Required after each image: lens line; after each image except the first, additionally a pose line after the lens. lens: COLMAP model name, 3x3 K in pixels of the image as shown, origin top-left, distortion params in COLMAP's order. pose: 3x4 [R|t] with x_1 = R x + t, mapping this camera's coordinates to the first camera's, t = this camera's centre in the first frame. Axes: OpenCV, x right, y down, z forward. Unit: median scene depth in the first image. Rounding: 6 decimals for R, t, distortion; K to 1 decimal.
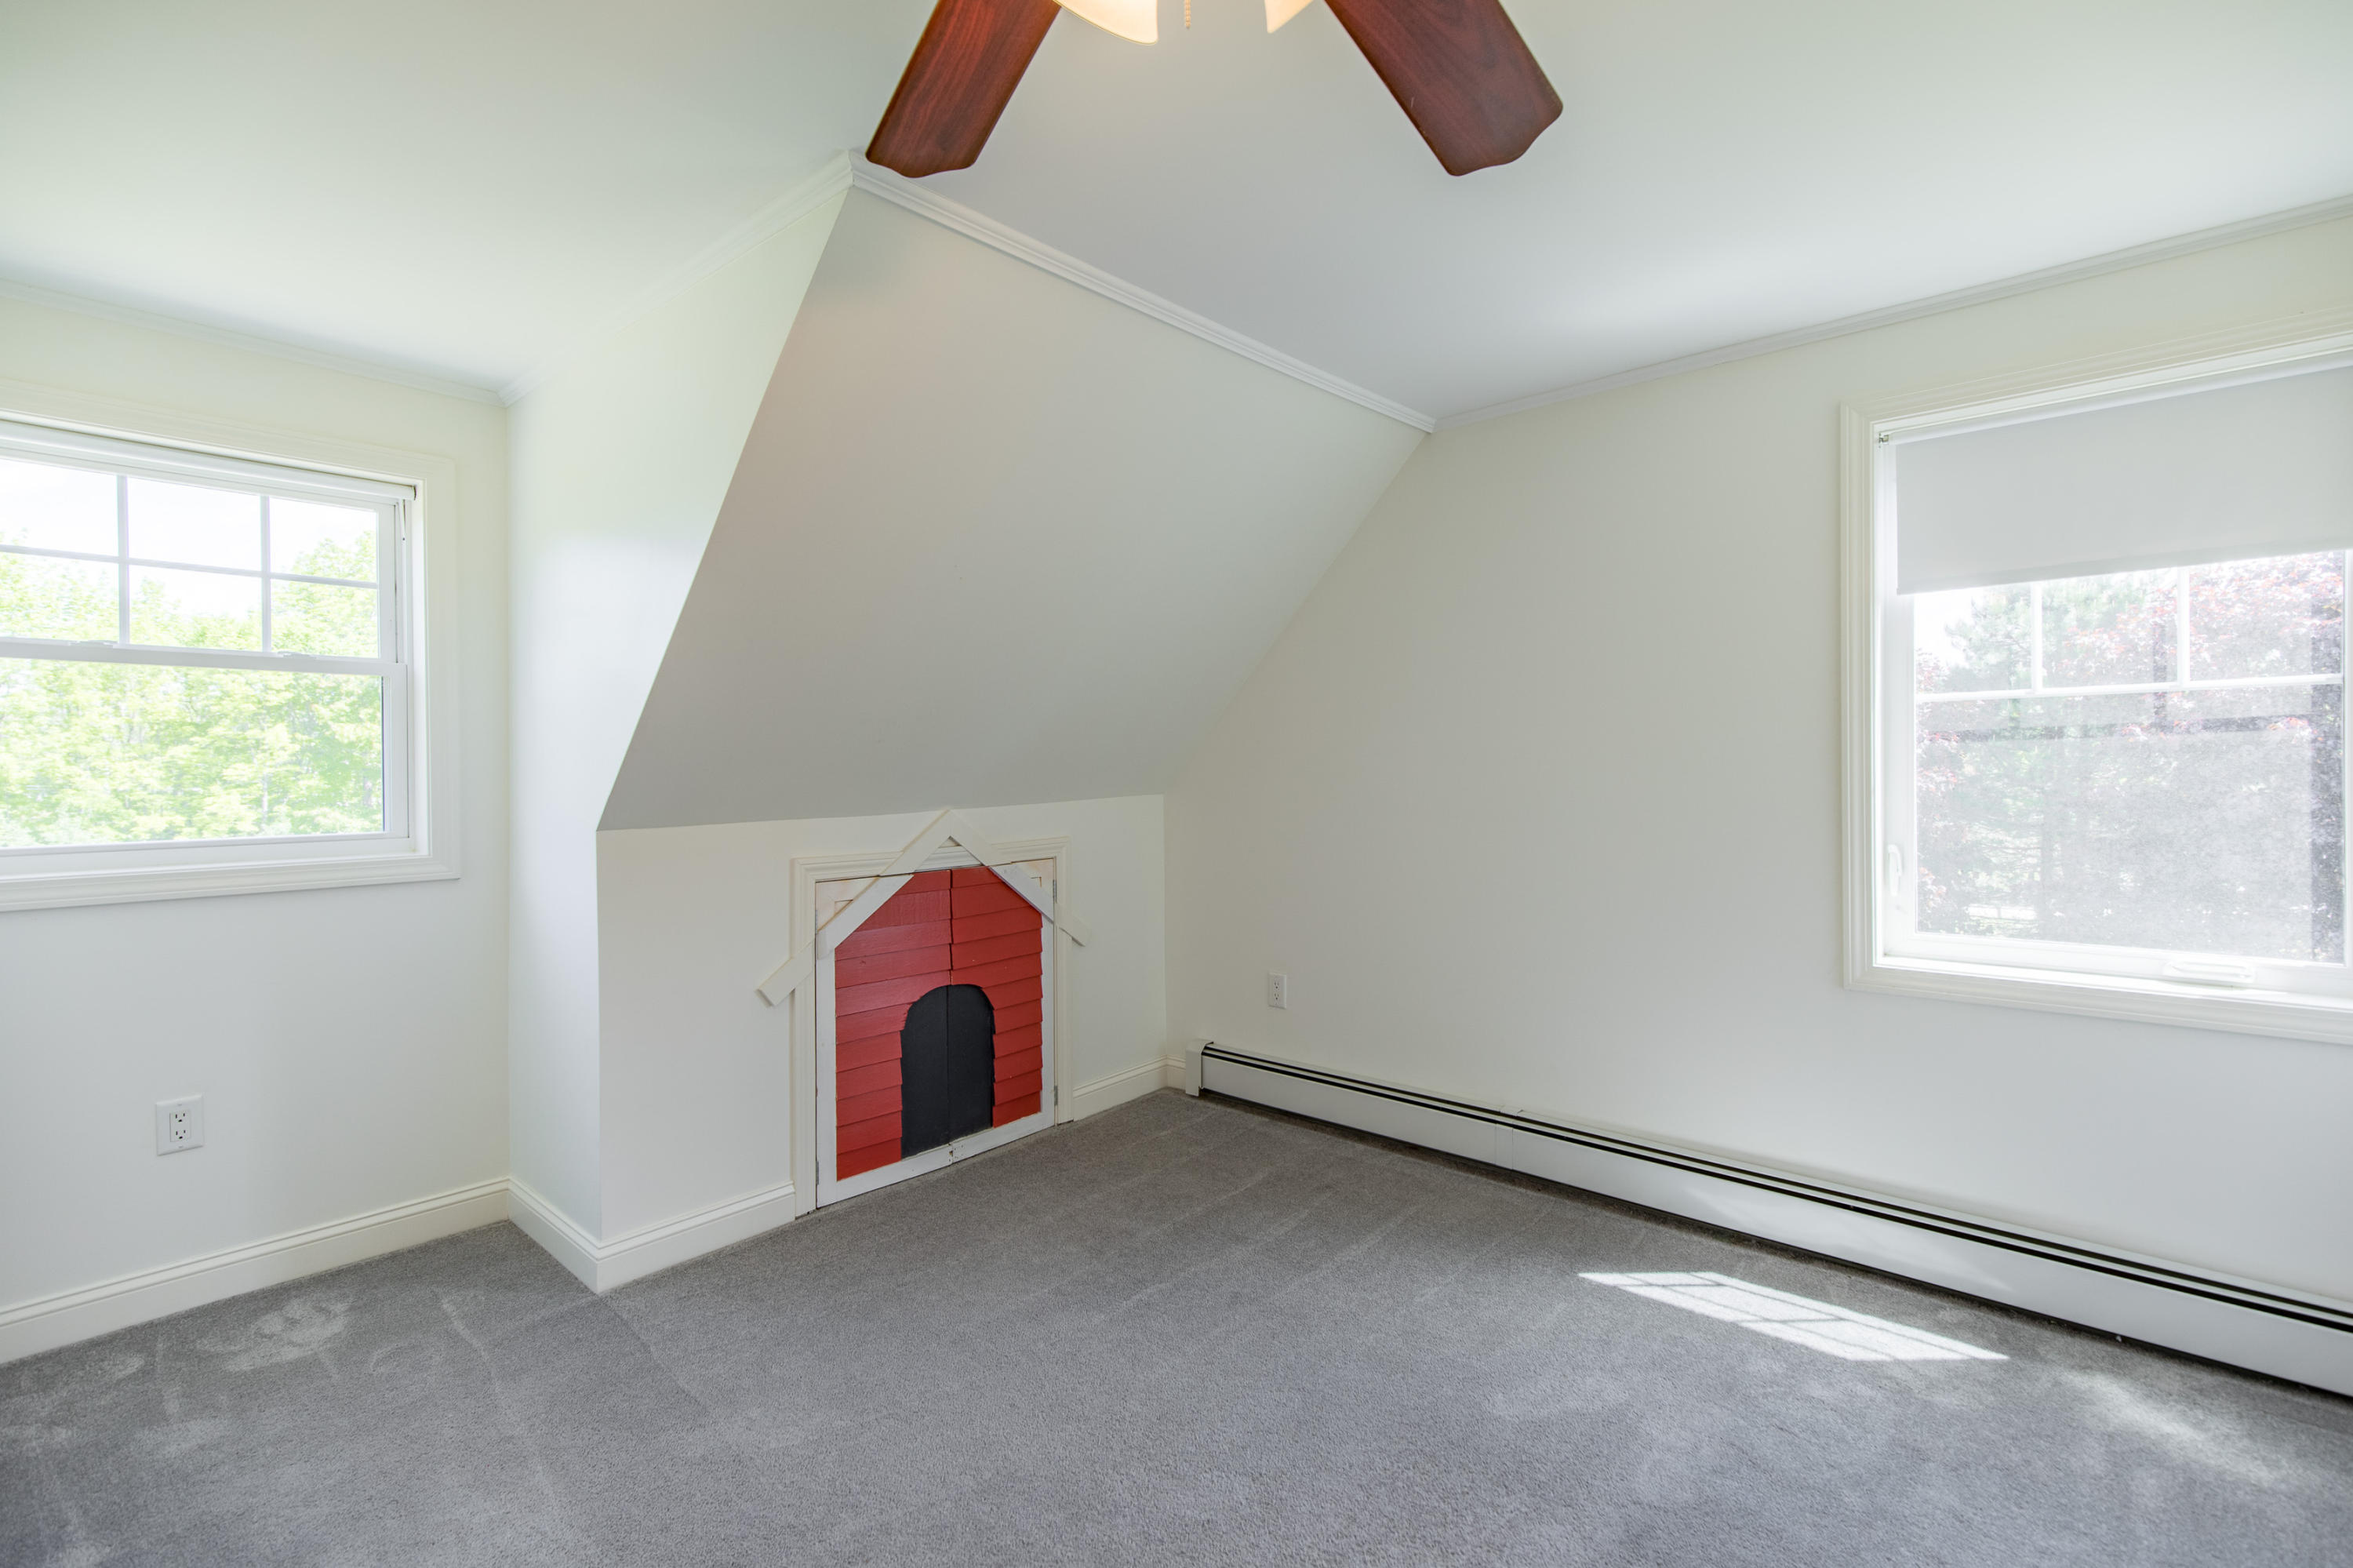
lens RADIAL K [[1049.4, 0, 1188.5], [0, 1049.4, 775.2], [0, 0, 1]] dist [0.003640, 0.000989]
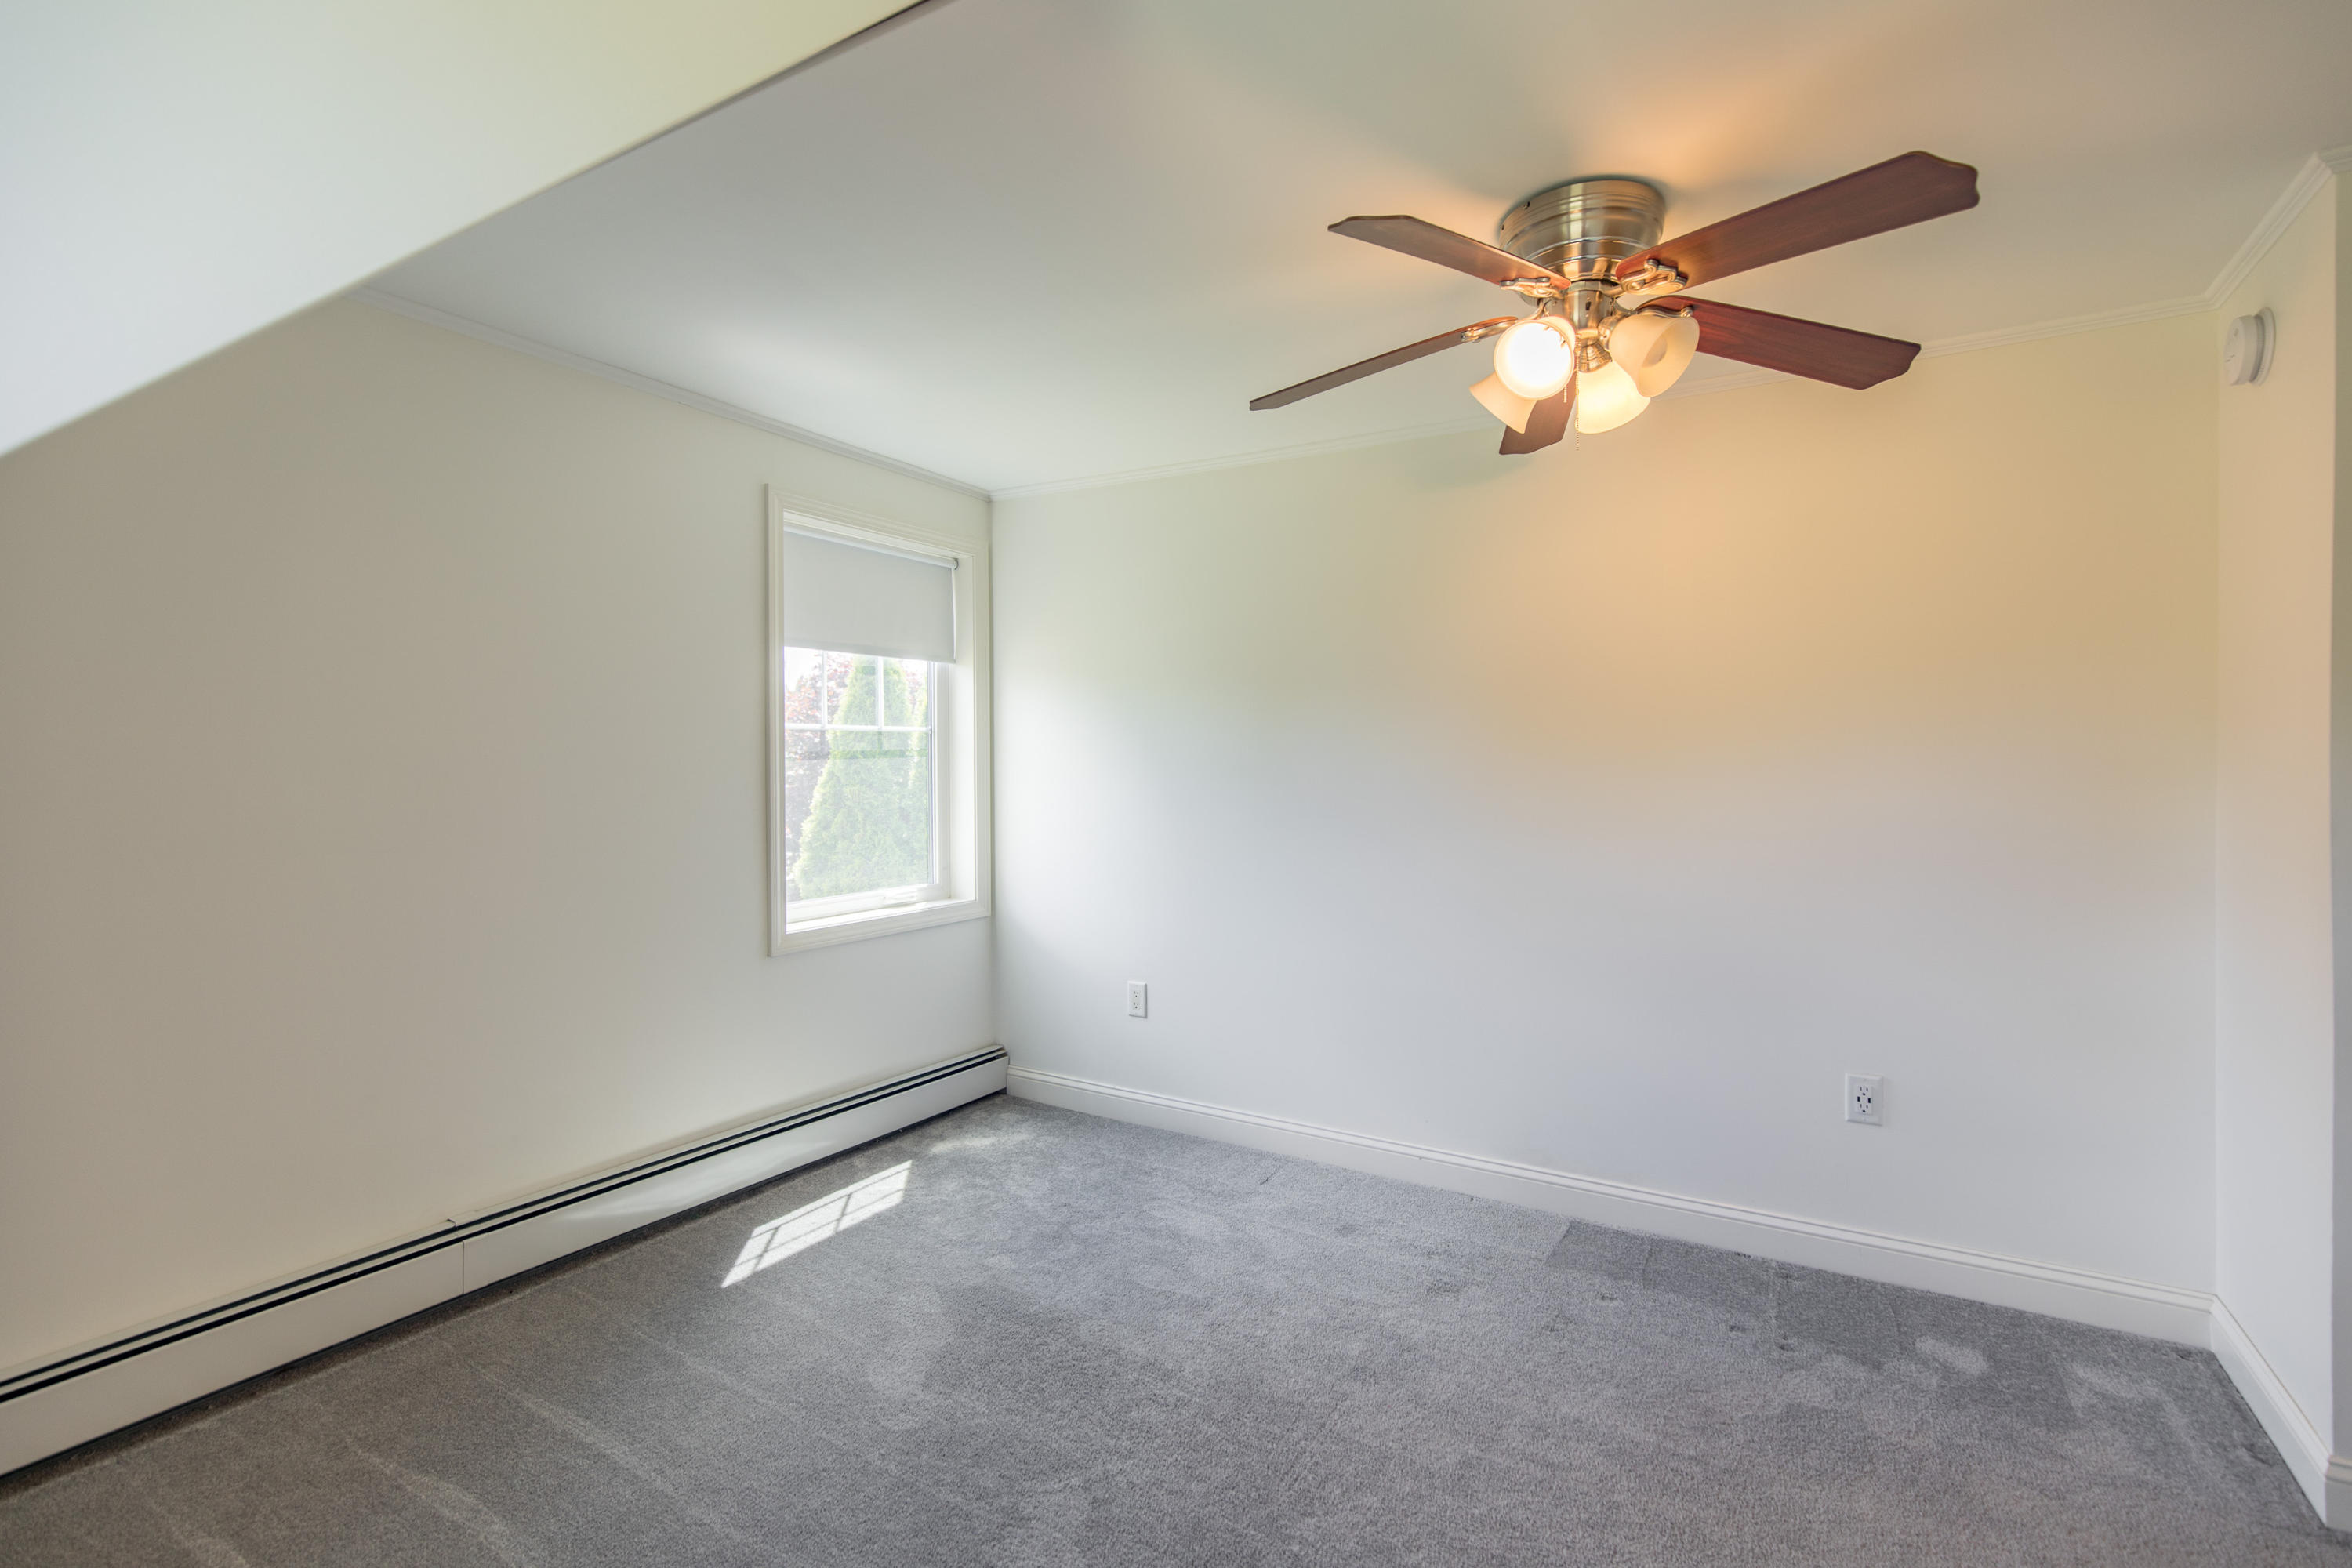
lens RADIAL K [[1048.9, 0, 1187.9], [0, 1048.9, 775.2], [0, 0, 1]] dist [0.003640, 0.000989]
pose [[-0.182496, 0.009780, 0.983158, -0.755482], [0.015081, 0.999861, -0.007147, 0.006147], [-0.983091, 0.013523, -0.182618, 0.815095]]
